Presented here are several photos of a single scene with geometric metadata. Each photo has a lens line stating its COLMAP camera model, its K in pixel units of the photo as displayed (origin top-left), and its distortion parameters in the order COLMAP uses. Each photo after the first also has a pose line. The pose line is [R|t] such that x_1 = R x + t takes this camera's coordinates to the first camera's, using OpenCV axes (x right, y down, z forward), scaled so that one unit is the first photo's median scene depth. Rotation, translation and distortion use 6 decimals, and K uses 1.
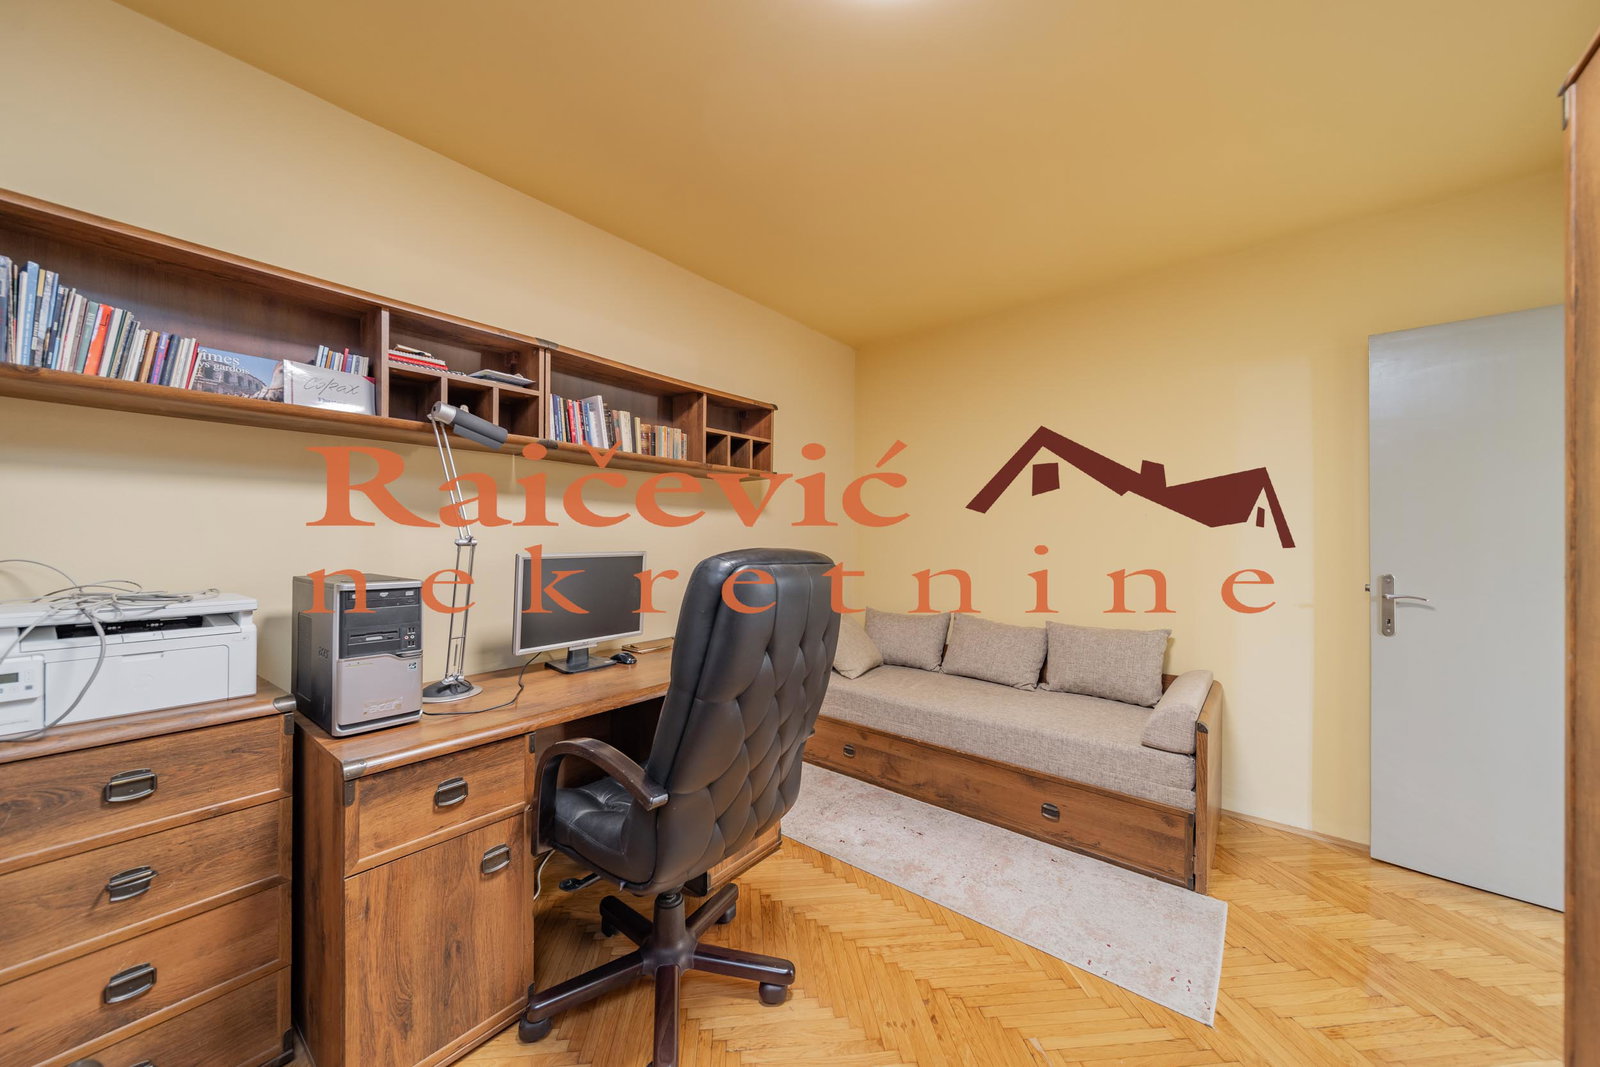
lens RADIAL K [[565.1, 0, 794.1], [0, 565.1, 533.8], [0, 0, 1]] dist [-0.000703, -0.000142]
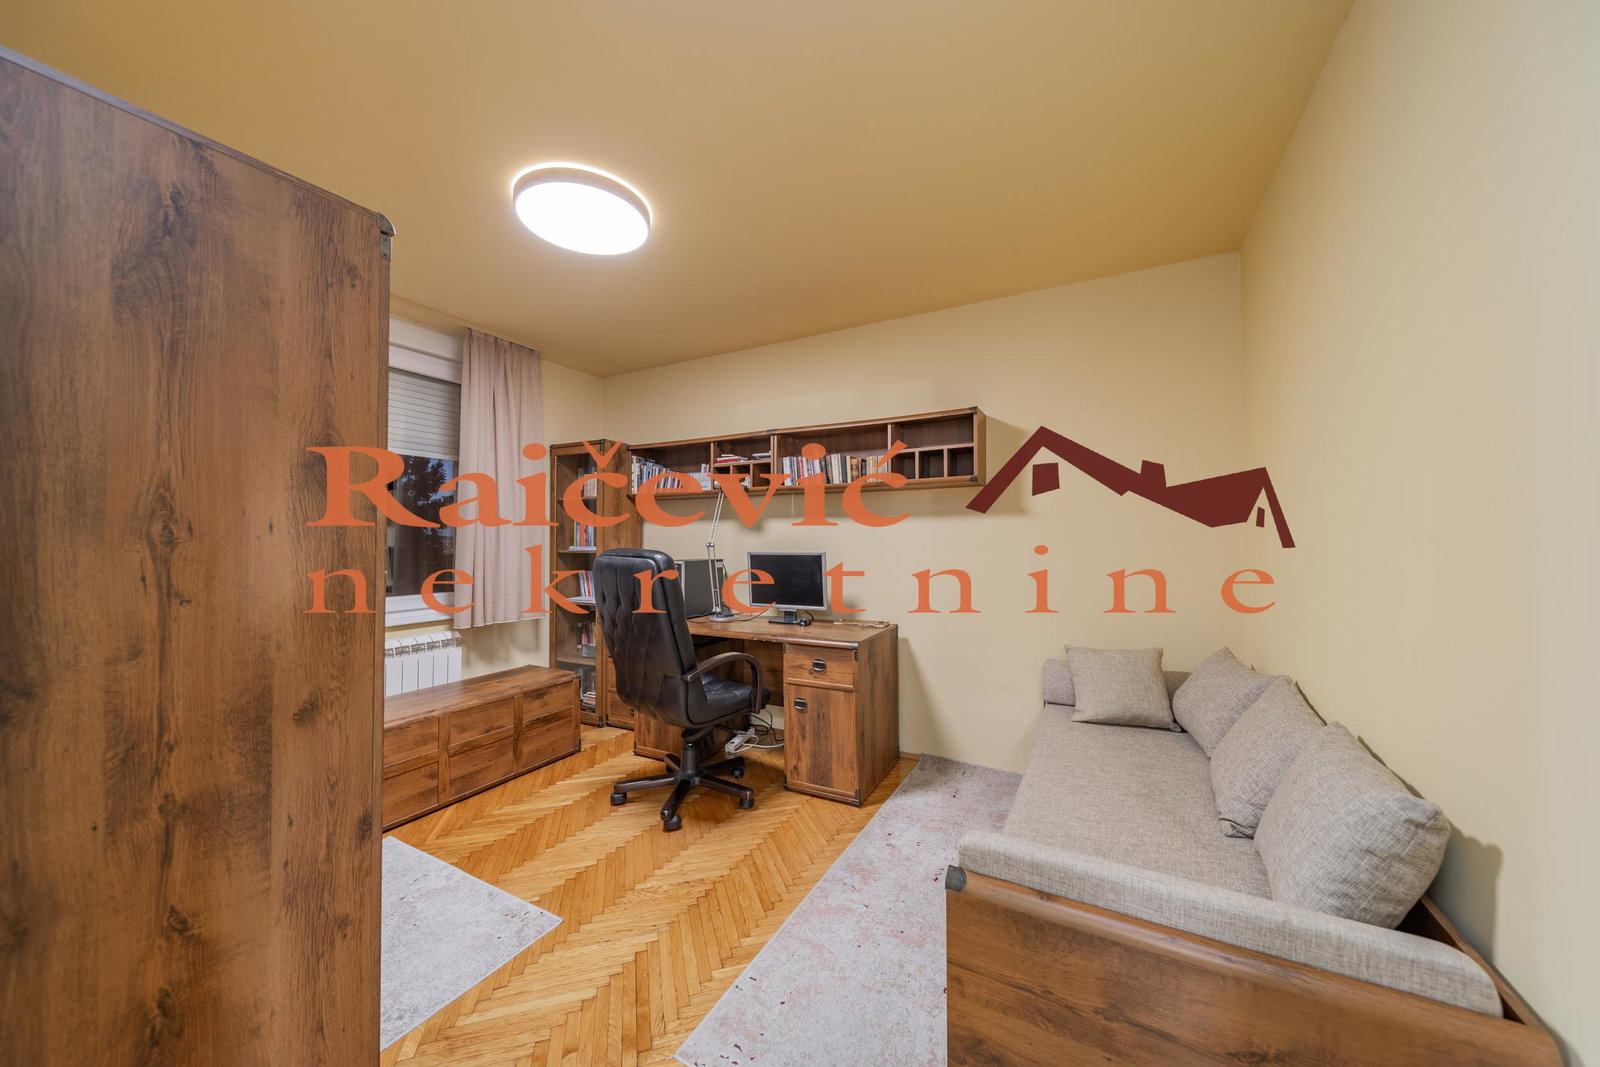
lens RADIAL K [[565.1, 0, 793.0], [0, 565.1, 536.5], [0, 0, 1]] dist [-0.000703, -0.000142]
pose [[0.155566, -0.015389, -0.987706, 1.225949], [0.004165, 0.999880, -0.014923, 0.014021], [0.987817, -0.001792, 0.155611, 0.750822]]
